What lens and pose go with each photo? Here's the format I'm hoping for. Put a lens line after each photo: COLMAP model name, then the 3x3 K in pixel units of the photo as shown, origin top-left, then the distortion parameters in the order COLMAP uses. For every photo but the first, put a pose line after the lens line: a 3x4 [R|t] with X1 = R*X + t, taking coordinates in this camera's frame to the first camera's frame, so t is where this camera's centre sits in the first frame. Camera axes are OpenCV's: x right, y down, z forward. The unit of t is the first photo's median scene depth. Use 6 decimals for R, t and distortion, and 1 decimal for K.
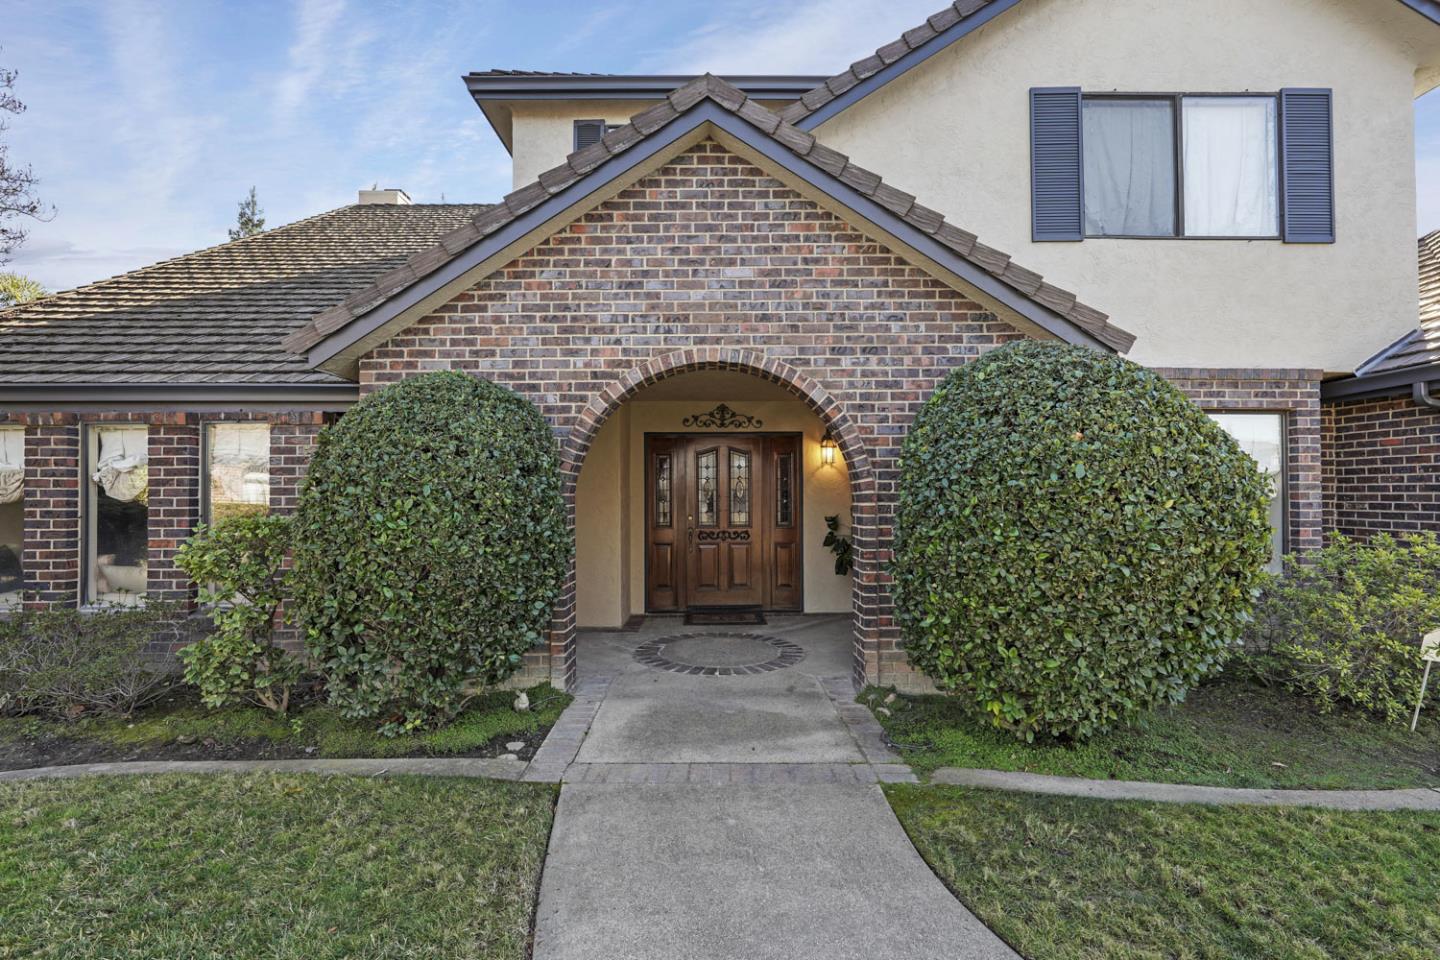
lens RADIAL K [[631.6, 0, 718.3], [0, 631.6, 483.6], [0, 0, 1]] dist [-0.014779, 0.002167]
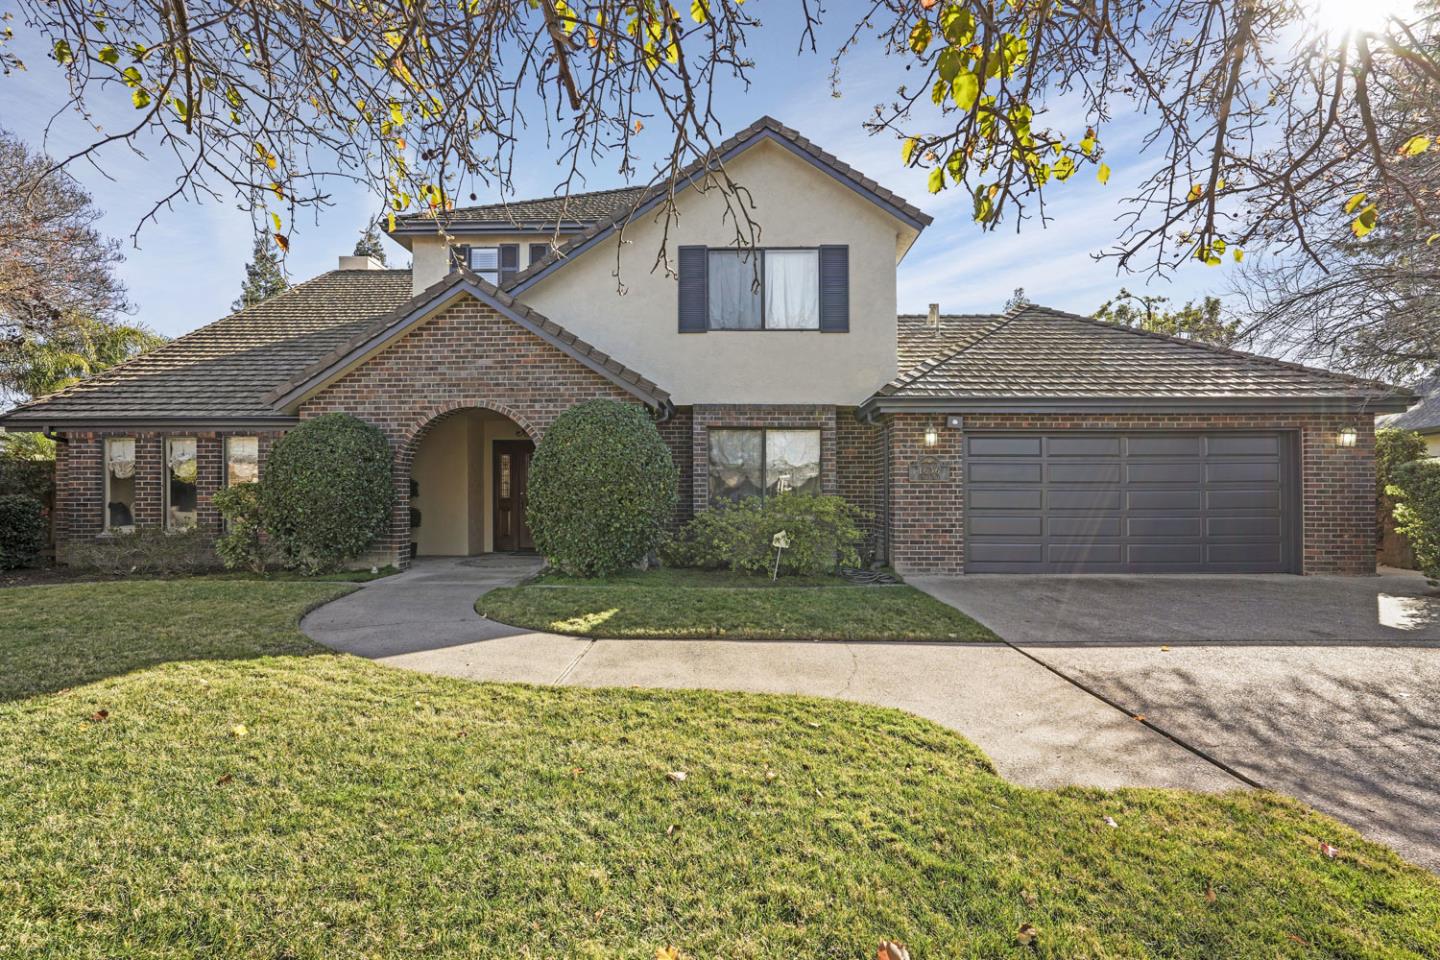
lens RADIAL K [[631.6, 0, 719.6], [0, 631.6, 490.9], [0, 0, 1]] dist [-0.014779, 0.002167]
pose [[0.999739, 0.000542, -0.022831, 0.822961], [-0.000312, 0.999949, 0.010078, 0.054954], [0.022835, -0.010068, 0.999689, -0.988115]]
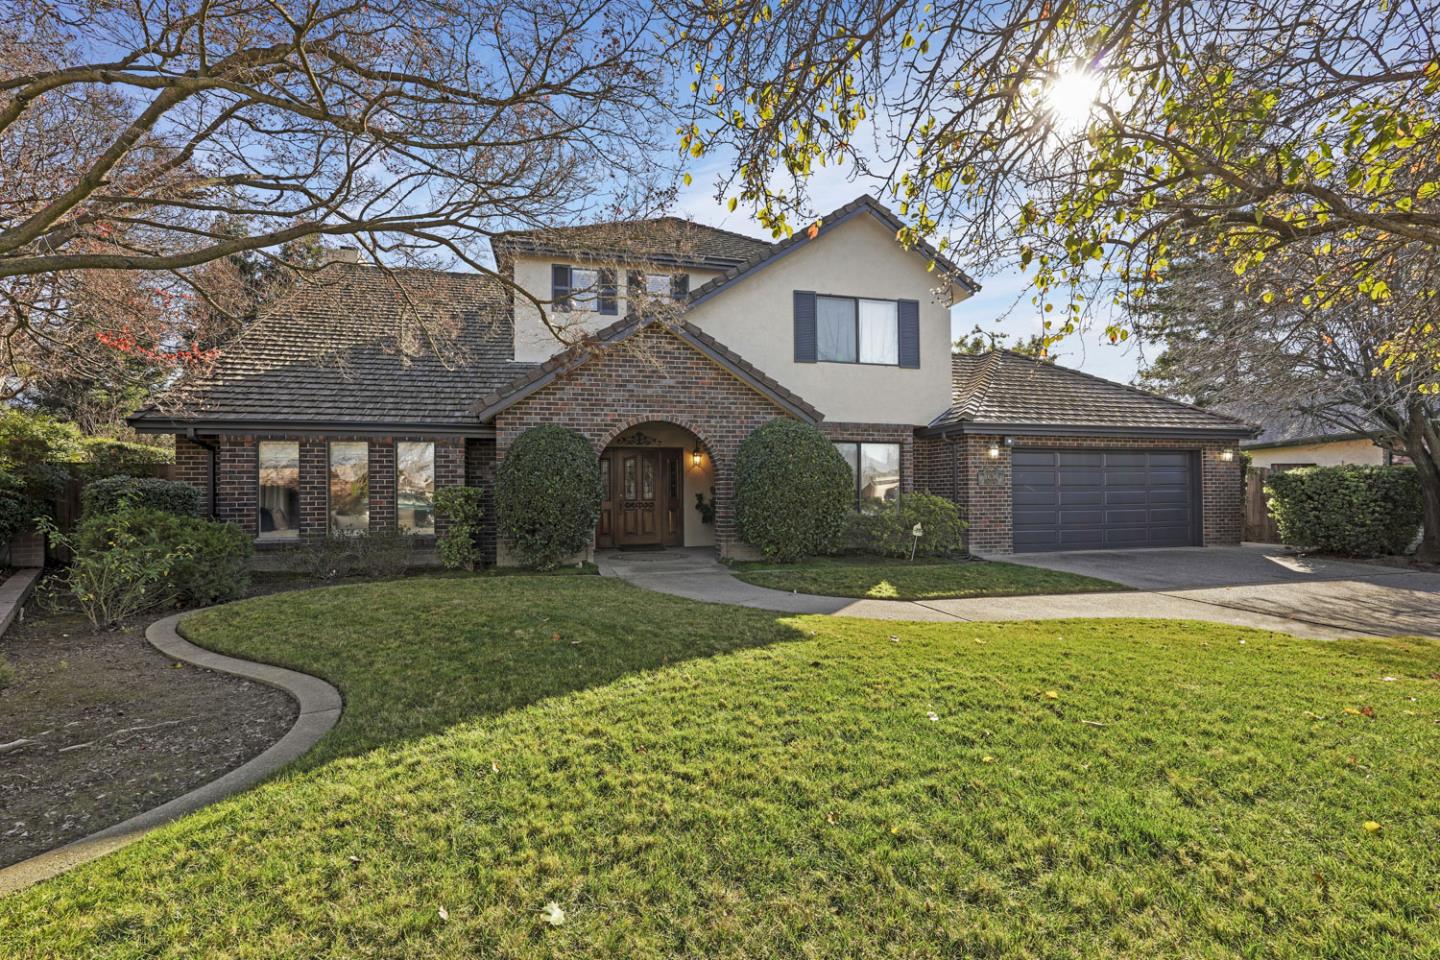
lens RADIAL K [[631.6, 0, 715.6], [0, 631.6, 482.8], [0, 0, 1]] dist [-0.014779, 0.002167]
pose [[0.968999, -0.000676, 0.247065, -0.370697], [0.001587, 0.999993, -0.003488, 0.044188], [-0.247060, 0.003772, 0.968993, -1.285158]]
